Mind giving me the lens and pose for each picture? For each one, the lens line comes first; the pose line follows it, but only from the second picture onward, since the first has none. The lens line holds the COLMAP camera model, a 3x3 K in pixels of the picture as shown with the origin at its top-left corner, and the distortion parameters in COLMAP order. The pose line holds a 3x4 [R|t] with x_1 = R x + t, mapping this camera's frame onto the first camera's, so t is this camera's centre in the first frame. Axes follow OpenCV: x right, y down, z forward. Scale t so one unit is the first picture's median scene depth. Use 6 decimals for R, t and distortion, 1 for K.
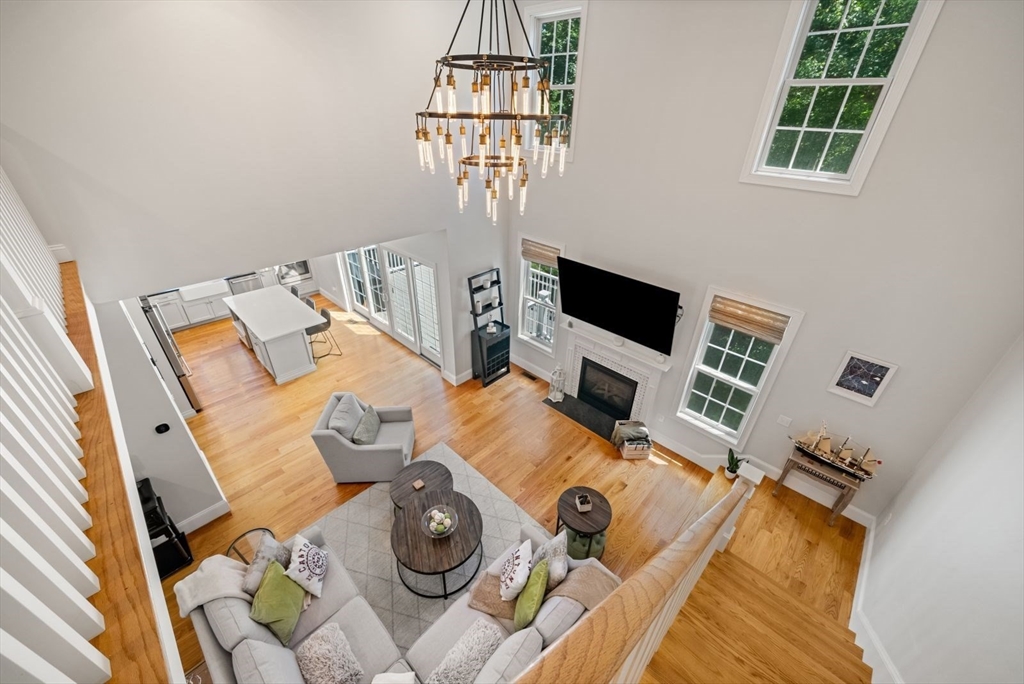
lens RADIAL K [[385.6, 0, 513.4], [0, 385.6, 342.9], [0, 0, 1]] dist [-0.012046, -0.000051]
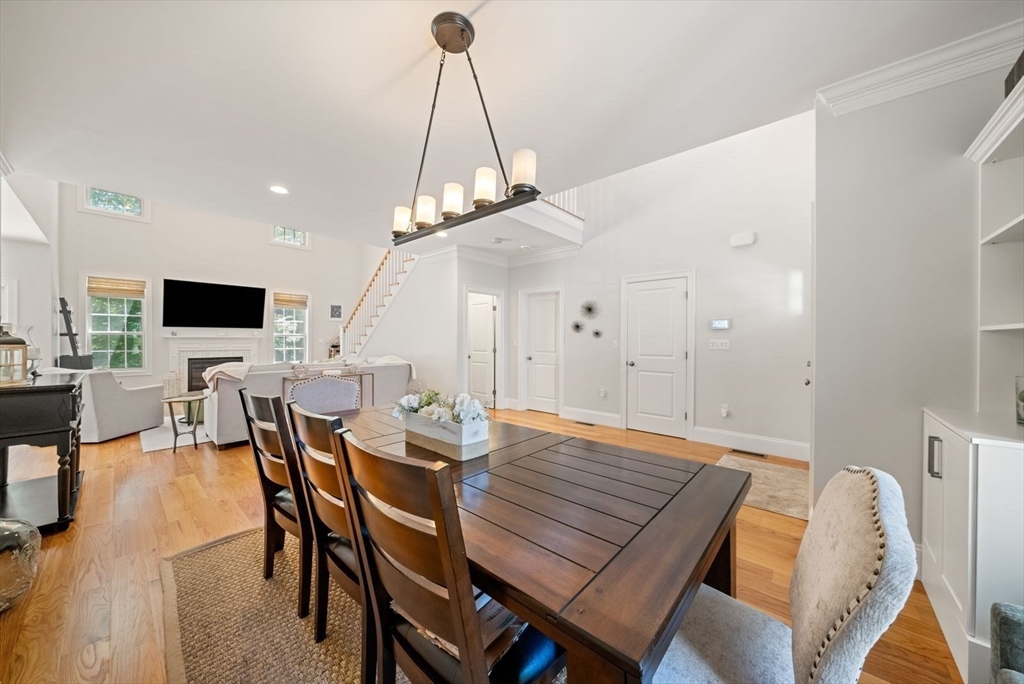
lens RADIAL K [[351.4, 0, 510.4], [0, 351.4, 338.1], [0, 0, 1]] dist [-0.008196, -0.000189]
pose [[-0.035245, -0.019092, 0.999196, -1.130073], [0.510386, 0.859256, 0.034421, 0.532495], [-0.859223, 0.511189, -0.020540, 0.011780]]
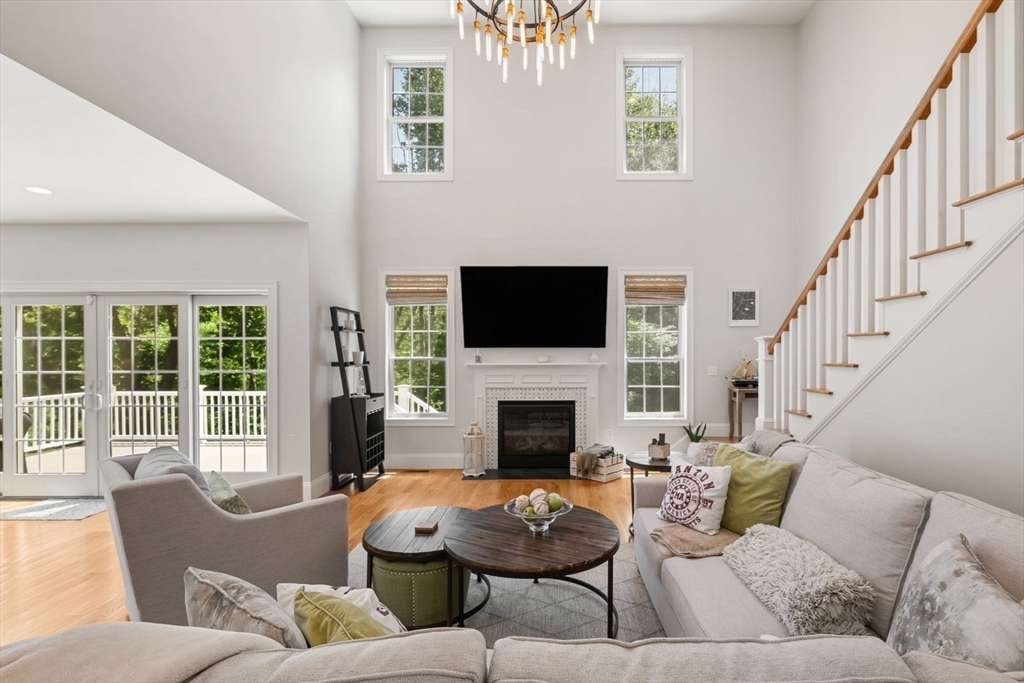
lens RADIAL K [[454.3, 0, 547.2], [0, 454.3, 354.6], [0, 0, 1]] dist [-0.000726, 0.000221]
pose [[0.716385, -0.024929, 0.697259, -0.409698], [0.374070, 0.857311, -0.353679, 0.332912], [-0.588951, 0.514194, 0.623491, 0.323269]]
